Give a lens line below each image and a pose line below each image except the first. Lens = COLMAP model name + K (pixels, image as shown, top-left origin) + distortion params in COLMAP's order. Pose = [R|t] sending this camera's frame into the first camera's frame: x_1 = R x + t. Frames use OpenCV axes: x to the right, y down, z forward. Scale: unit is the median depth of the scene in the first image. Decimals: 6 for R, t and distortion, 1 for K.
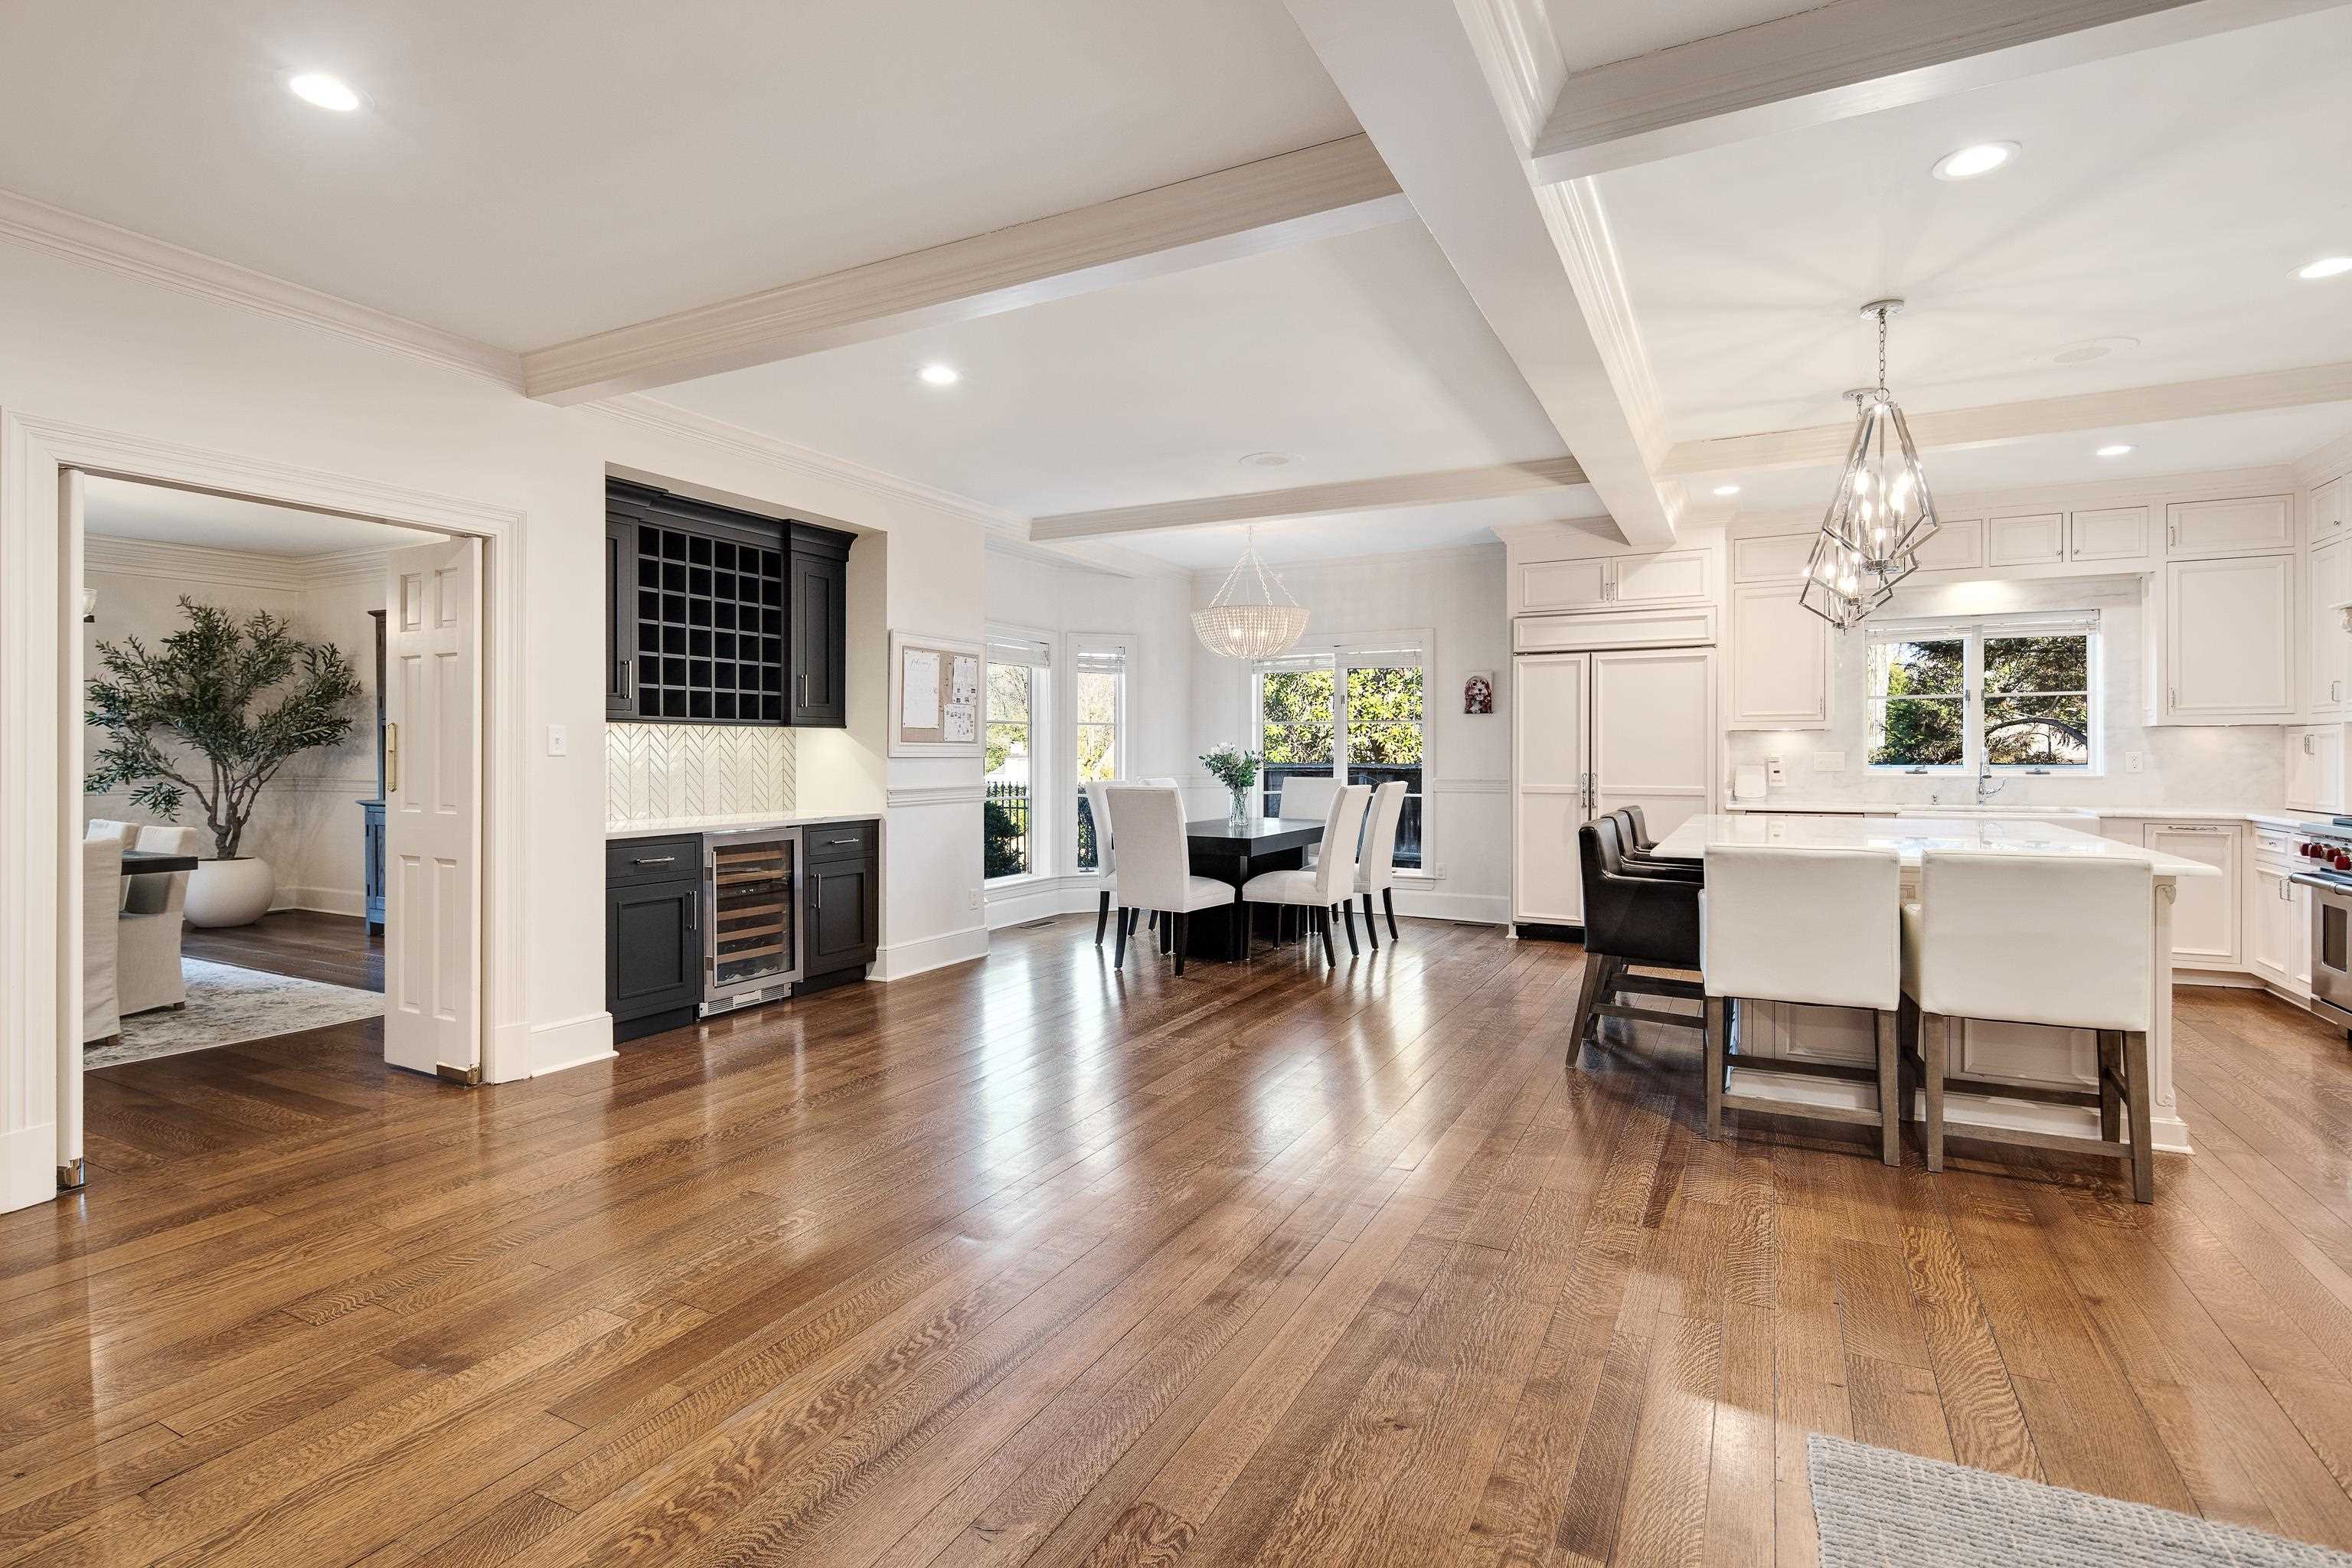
lens RADIAL K [[1135.0, 0, 1153.6], [0, 1135.0, 770.2], [0, 0, 1]] dist [-0.002322, -0.000578]
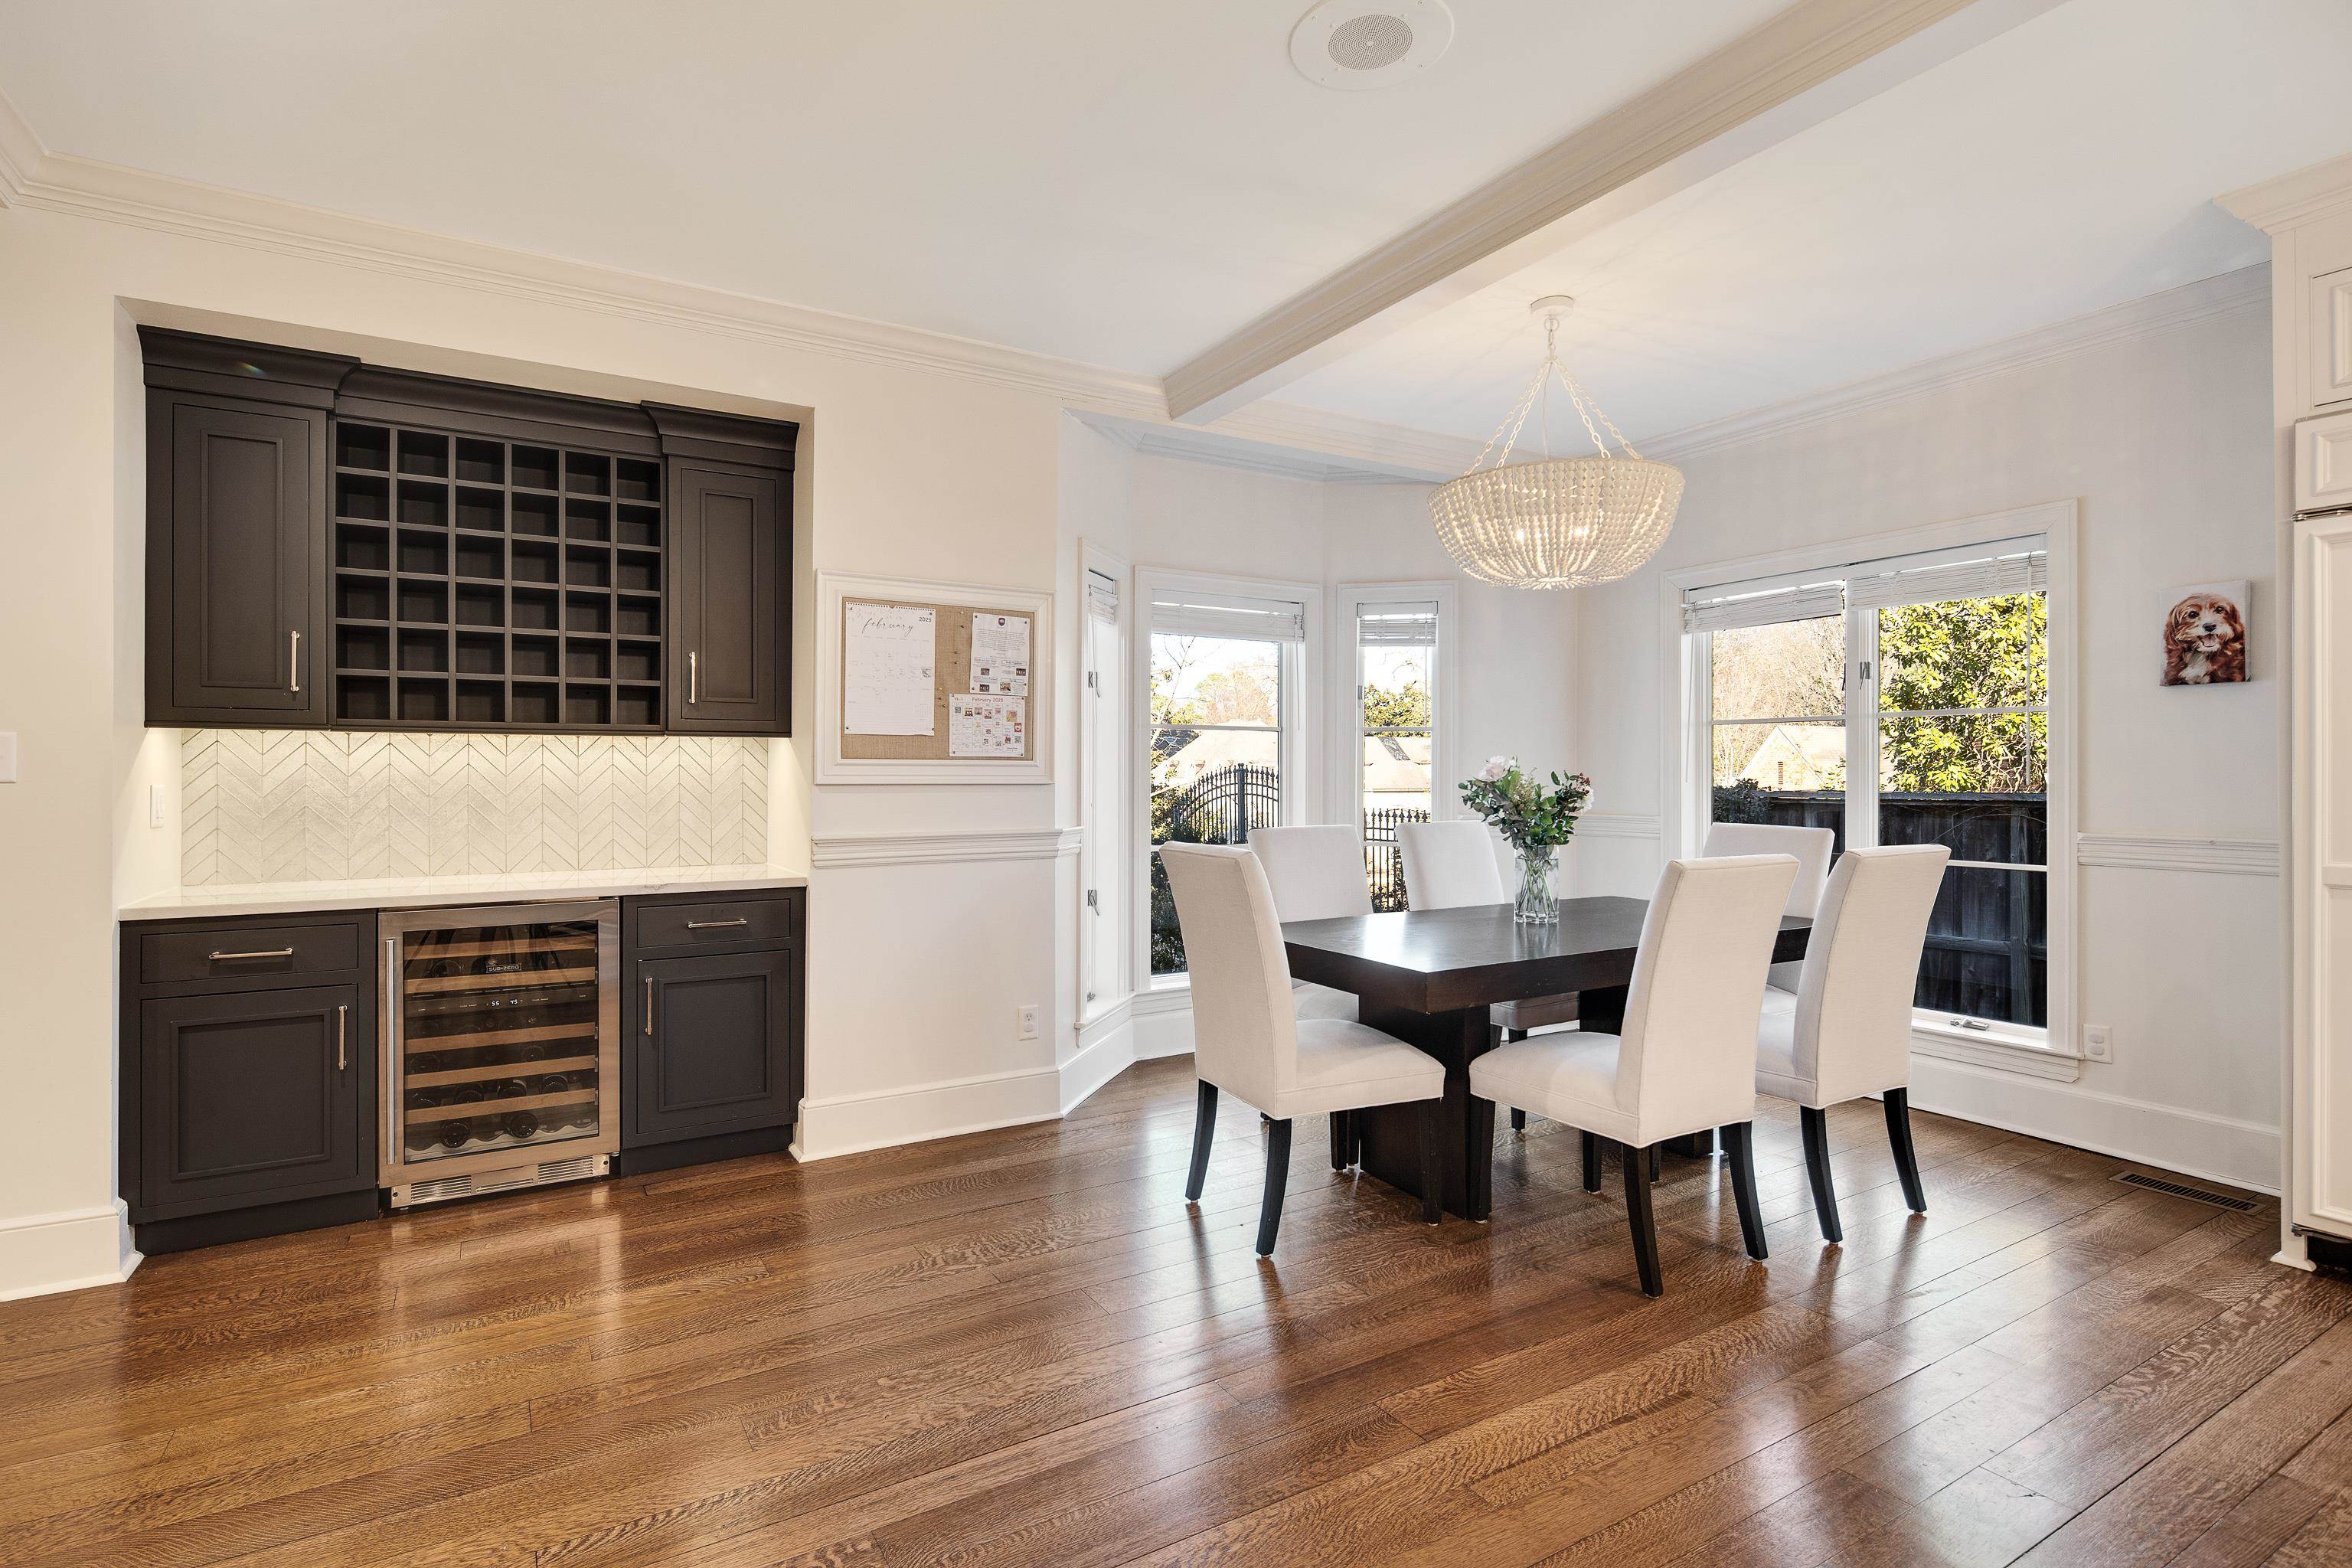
lens RADIAL K [[1135.0, 0, 1175.9], [0, 1135.0, 779.1], [0, 0, 1]] dist [-0.002322, -0.000578]
pose [[0.853922, 0.001433, -0.520398, 0.234009], [-0.008641, 0.999897, -0.011425, -0.008601], [0.520329, 0.014253, 0.853847, 0.579887]]
